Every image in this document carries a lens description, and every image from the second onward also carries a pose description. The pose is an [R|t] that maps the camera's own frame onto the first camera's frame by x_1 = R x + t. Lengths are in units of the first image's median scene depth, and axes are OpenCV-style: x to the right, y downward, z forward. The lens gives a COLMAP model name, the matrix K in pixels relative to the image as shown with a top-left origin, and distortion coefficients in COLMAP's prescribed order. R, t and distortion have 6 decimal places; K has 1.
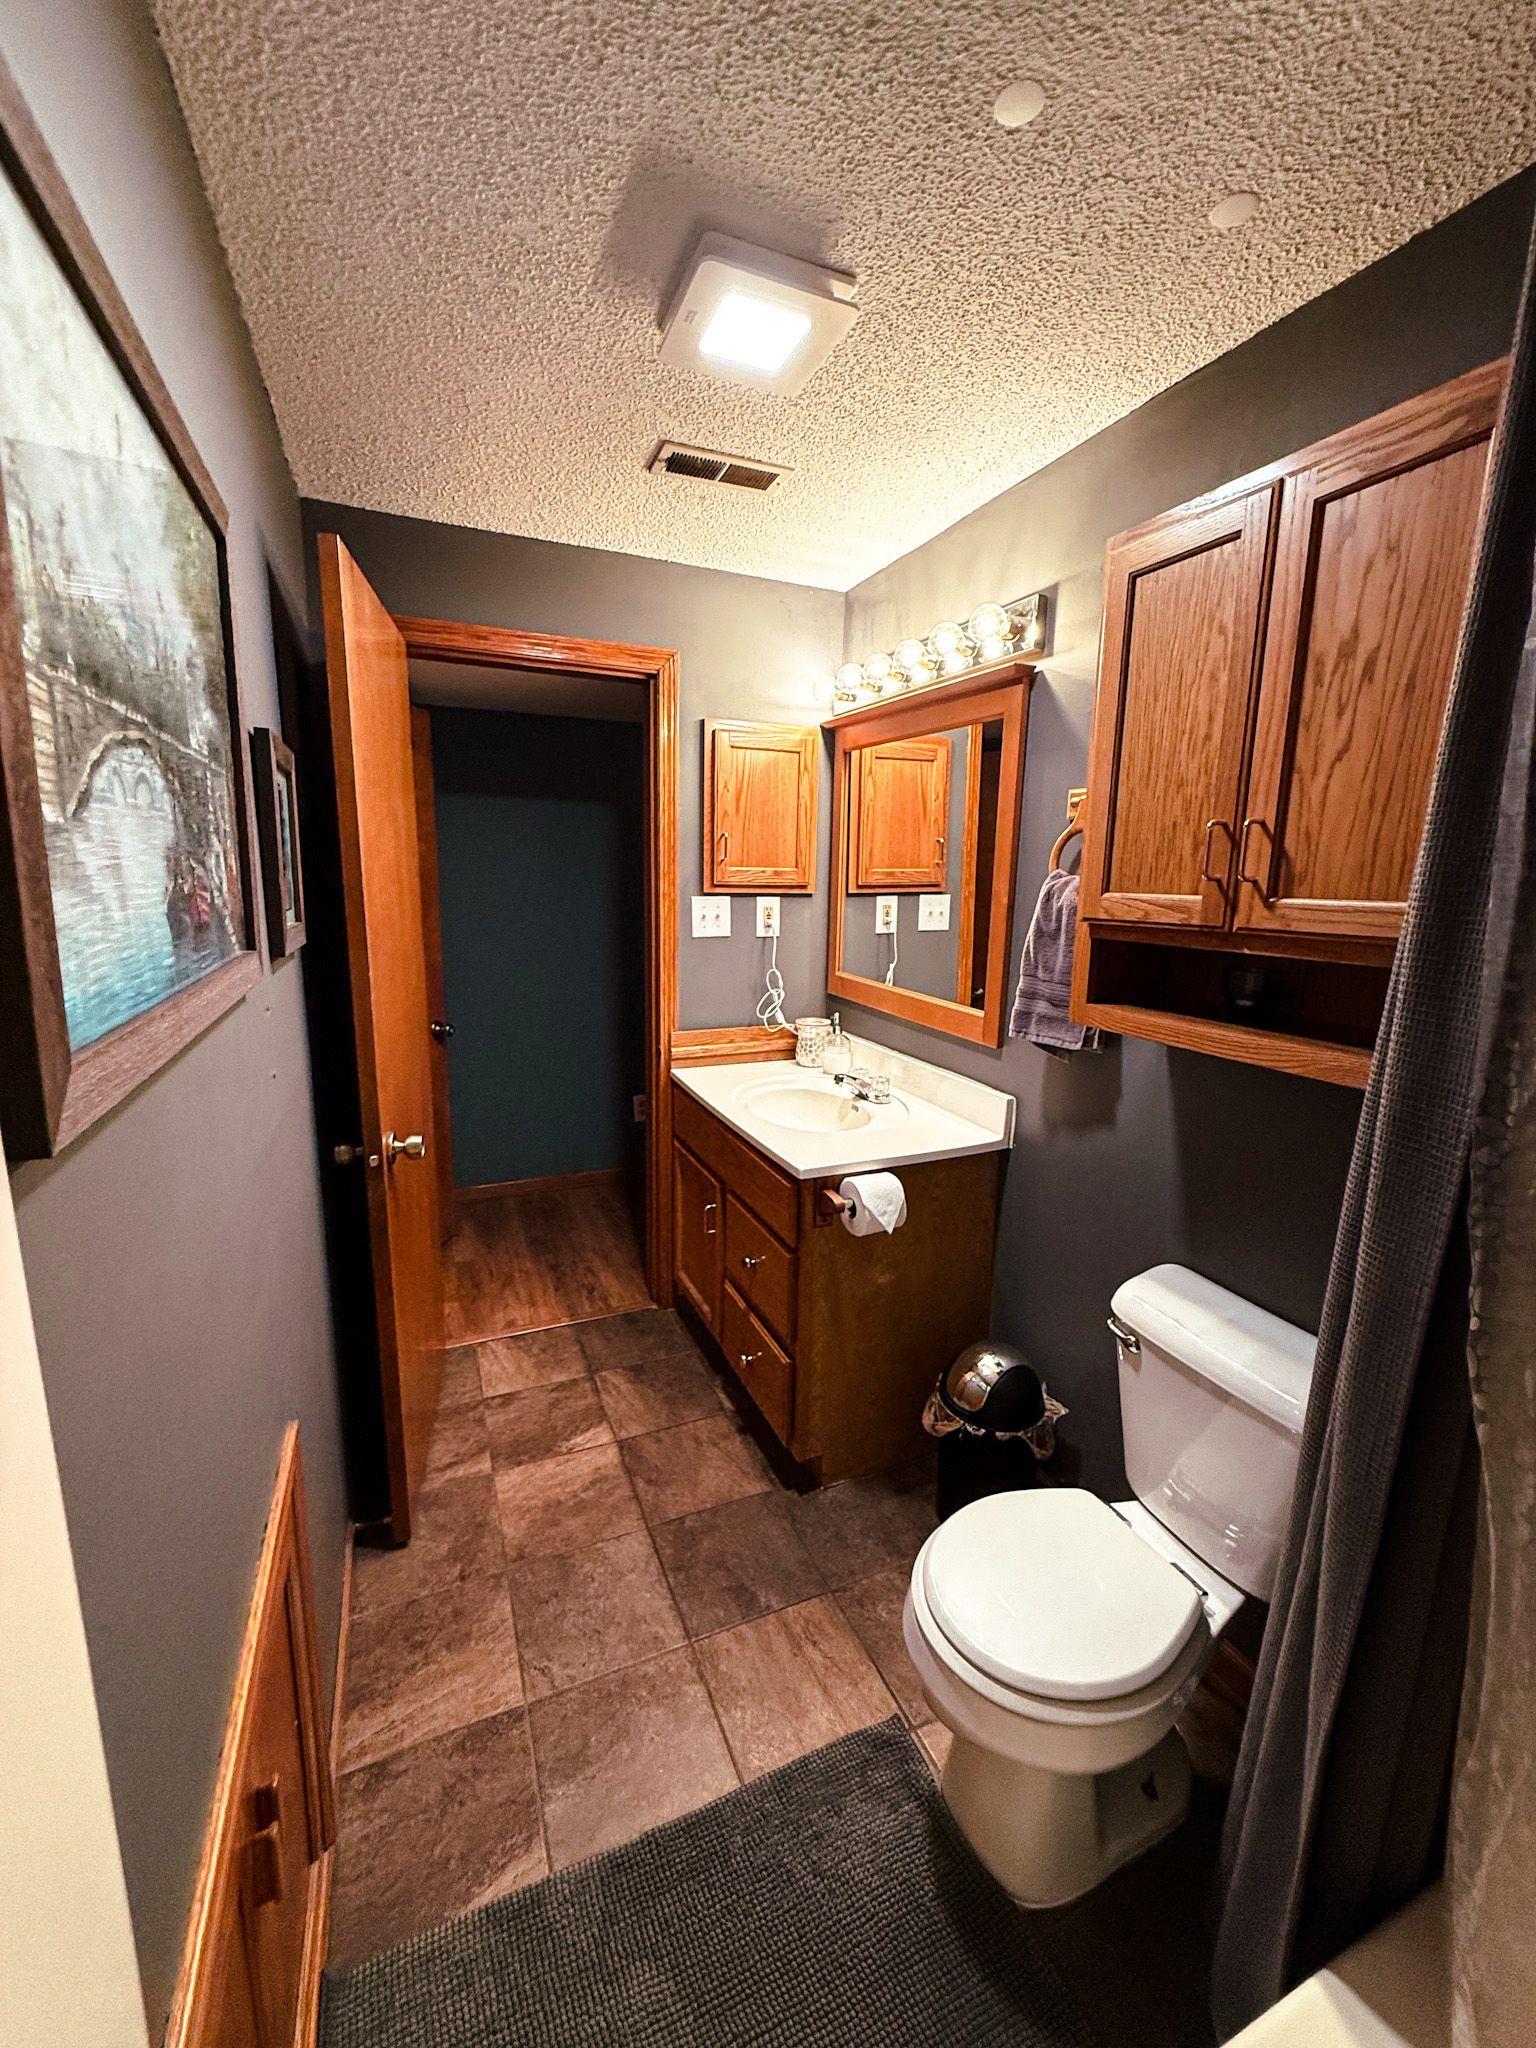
lens RADIAL K [[816.0, 0, 769.4], [0, 816.0, 1024.8], [0, 0, 1]] dist [0.004155, 0.000058]
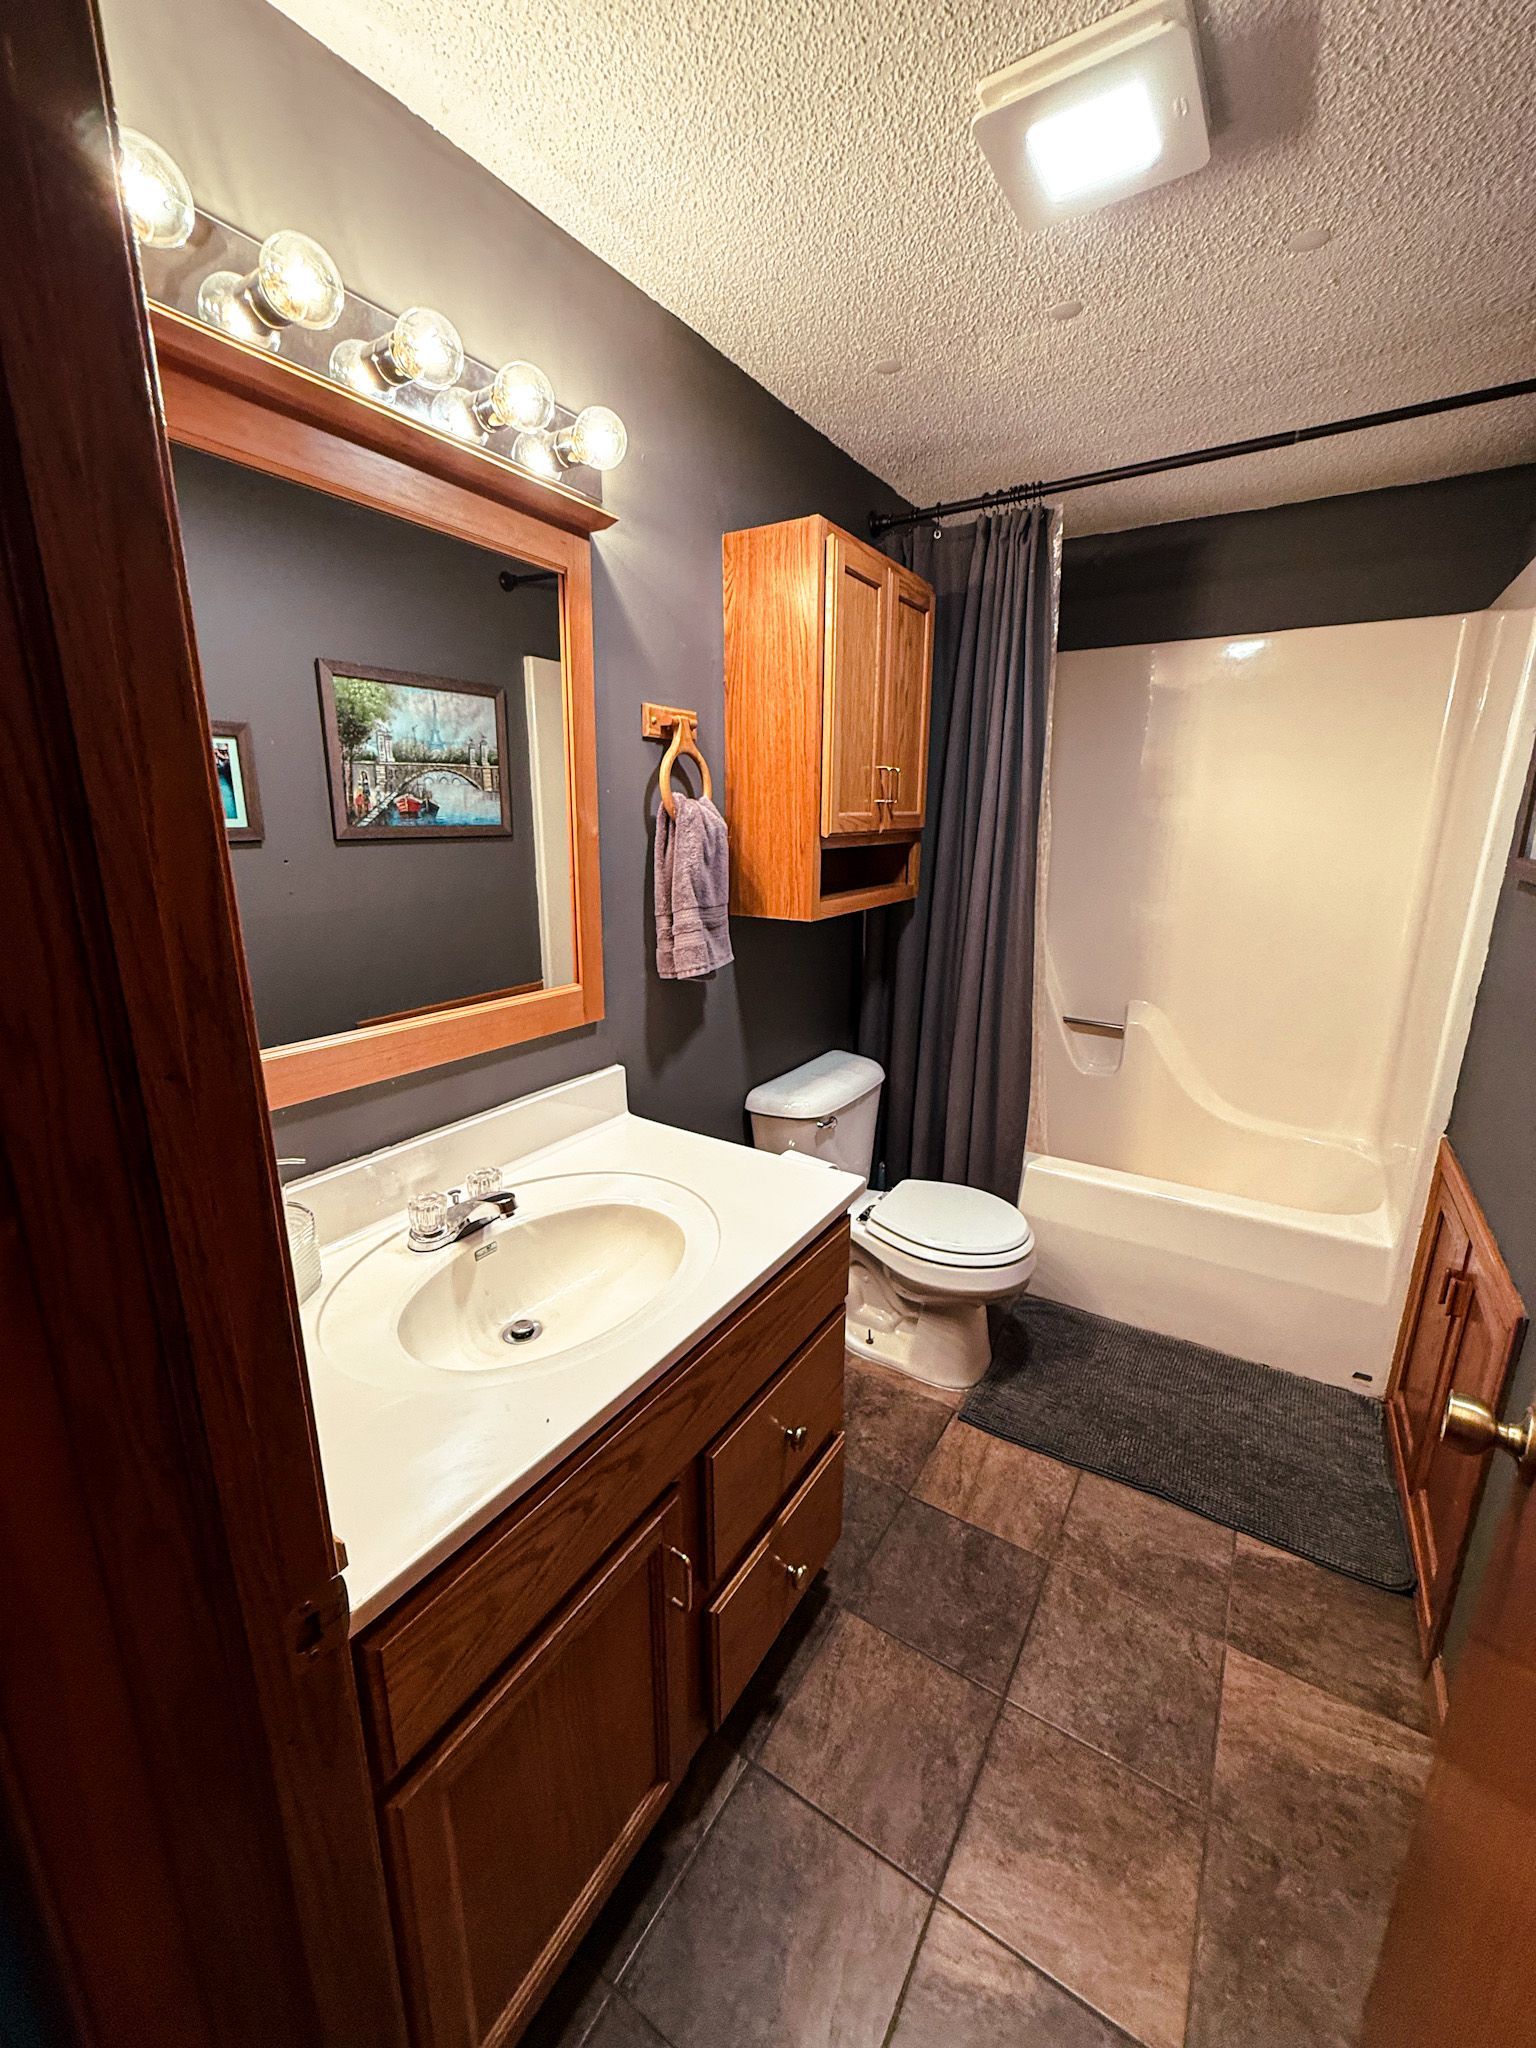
lens RADIAL K [[816.0, 0, 777.6], [0, 816.0, 1017.2], [0, 0, 1]] dist [0.004155, 0.000058]
pose [[-0.561439, -0.222895, 0.796934, -0.545645], [0.135934, 0.925118, 0.354512, -0.277483], [-0.816277, 0.307368, -0.489098, 1.500220]]
